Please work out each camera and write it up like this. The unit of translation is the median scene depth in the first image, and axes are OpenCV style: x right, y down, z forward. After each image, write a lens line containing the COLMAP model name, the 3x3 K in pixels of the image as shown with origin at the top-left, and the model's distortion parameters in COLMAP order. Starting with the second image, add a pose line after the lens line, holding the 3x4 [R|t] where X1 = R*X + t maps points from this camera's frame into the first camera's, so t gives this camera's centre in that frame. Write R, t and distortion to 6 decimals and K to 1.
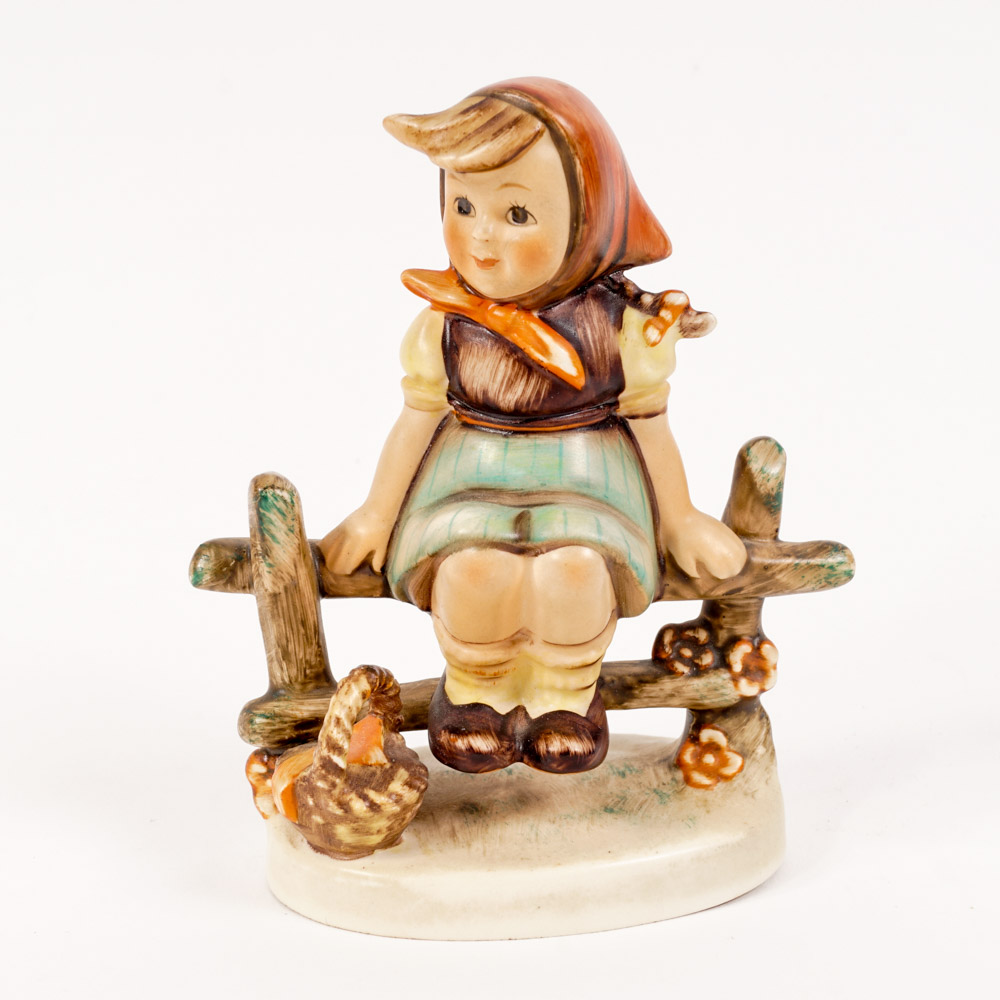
lens RADIAL K [[1874.8, 0, 502.0], [0, 1874.8, 504.2], [0, 0, 1]] dist [-0.055949, 0.000000]
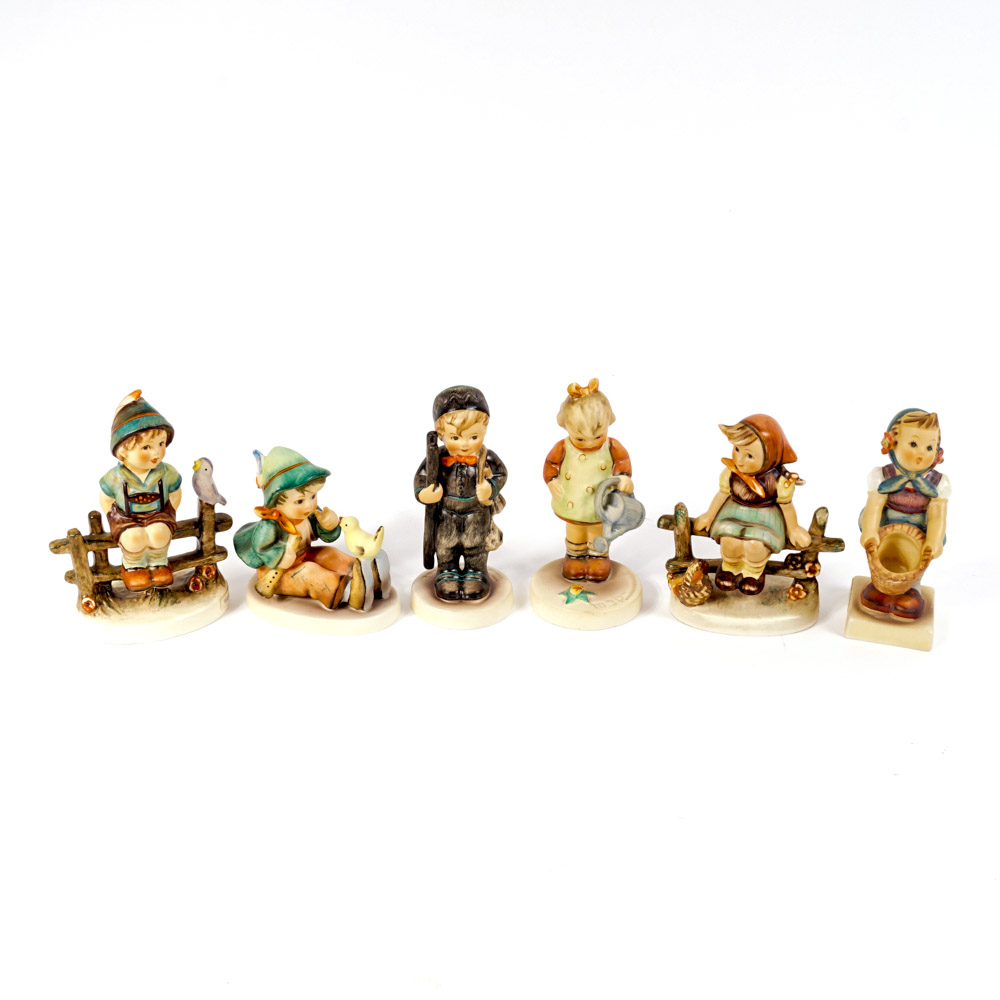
lens RADIAL K [[1323.7, 0, 496.2], [0, 1323.7, 500.7], [0, 0, 1]] dist [-0.108173, 0.000000]
pose [[0.943886, 0.148228, -0.295141, 0.309053], [-0.078113, 0.968466, 0.236582, -0.626060], [0.320902, -0.200252, 0.925700, -1.571004]]
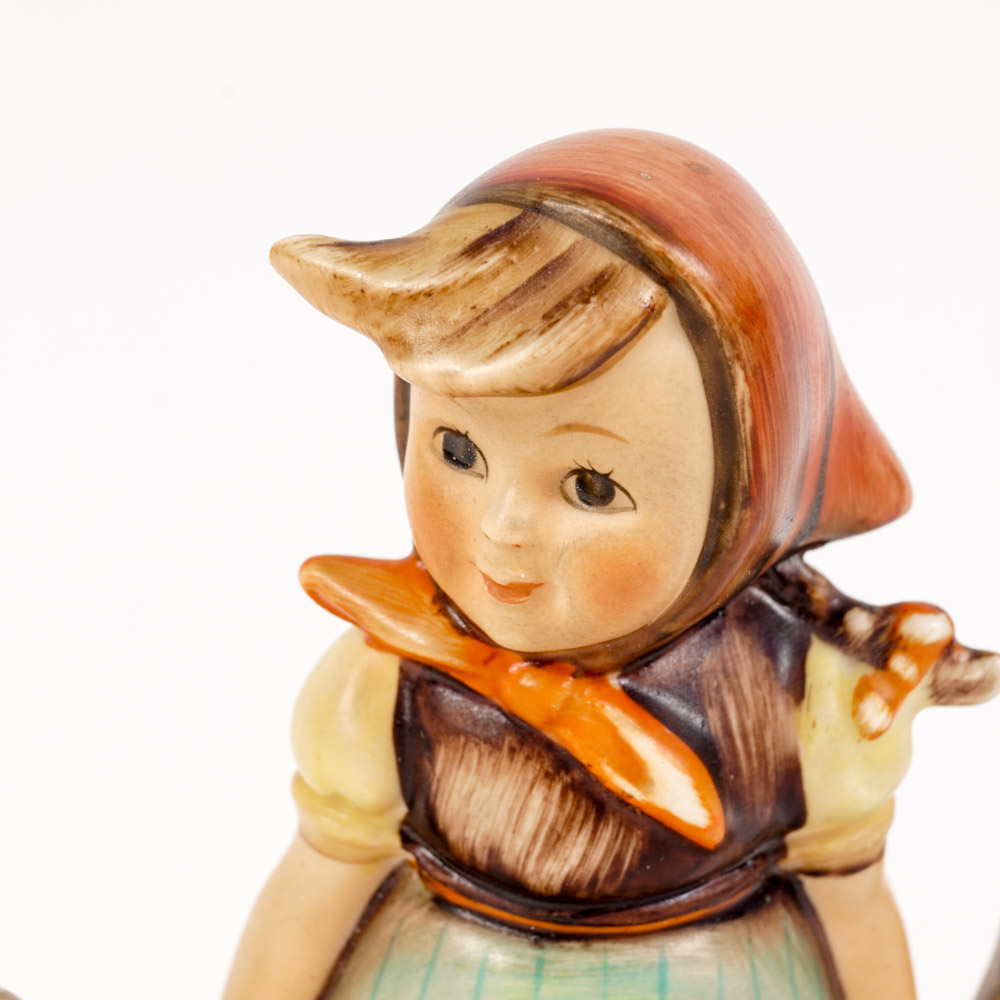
lens RADIAL K [[3047.1, 0, 499.0], [0, 3047.1, 498.8], [0, 0, 1]] dist [-0.042915, 0.000000]
pose [[0.997362, 0.007857, 0.072155, -0.059075], [-0.014274, 0.995942, 0.088861, -0.202866], [-0.071164, -0.089657, 0.993427, 0.302225]]
